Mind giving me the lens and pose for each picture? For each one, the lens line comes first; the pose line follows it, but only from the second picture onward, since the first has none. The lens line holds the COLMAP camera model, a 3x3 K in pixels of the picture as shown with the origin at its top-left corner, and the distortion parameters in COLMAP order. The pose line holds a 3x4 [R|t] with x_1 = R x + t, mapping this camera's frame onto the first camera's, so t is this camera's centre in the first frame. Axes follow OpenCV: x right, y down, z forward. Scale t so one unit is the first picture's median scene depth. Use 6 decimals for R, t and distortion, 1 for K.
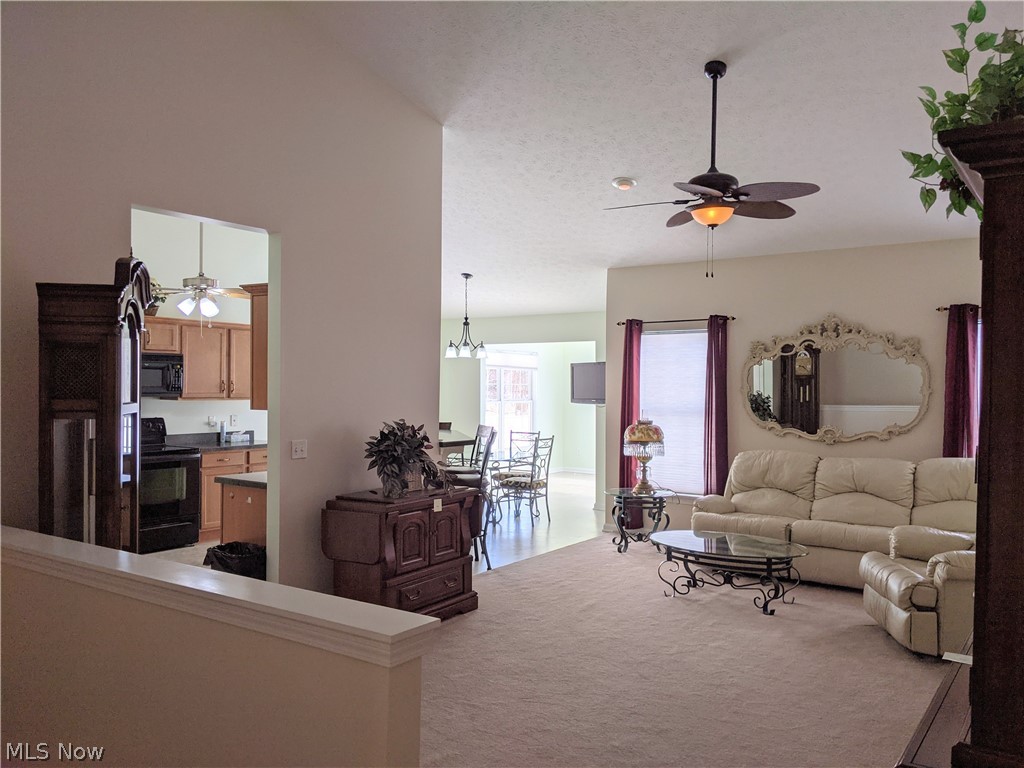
lens RADIAL K [[813.7, 0, 517.7], [0, 813.7, 390.2], [0, 0, 1]] dist [0.069437, -0.096769]
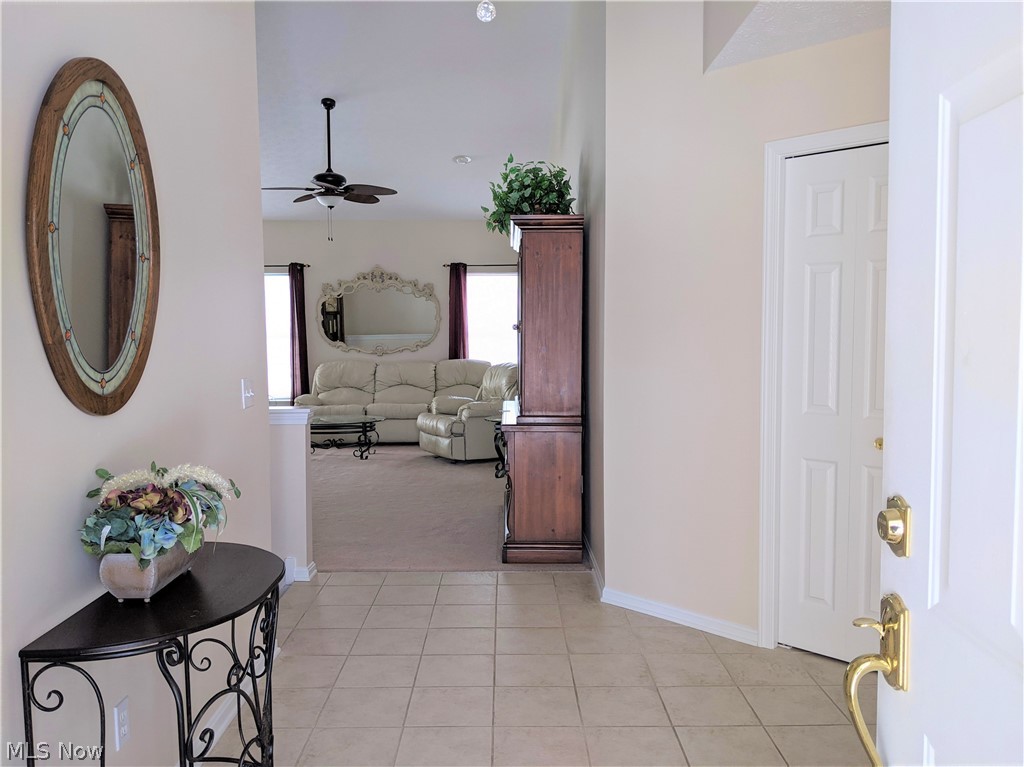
lens RADIAL K [[813.7, 0, 512.7], [0, 813.7, 387.6], [0, 0, 1]] dist [0.069437, -0.096769]
pose [[0.812344, -0.055231, 0.580558, -0.360880], [0.016226, 0.997260, 0.072170, 0.028459], [-0.582953, -0.049206, 0.811014, -0.420494]]
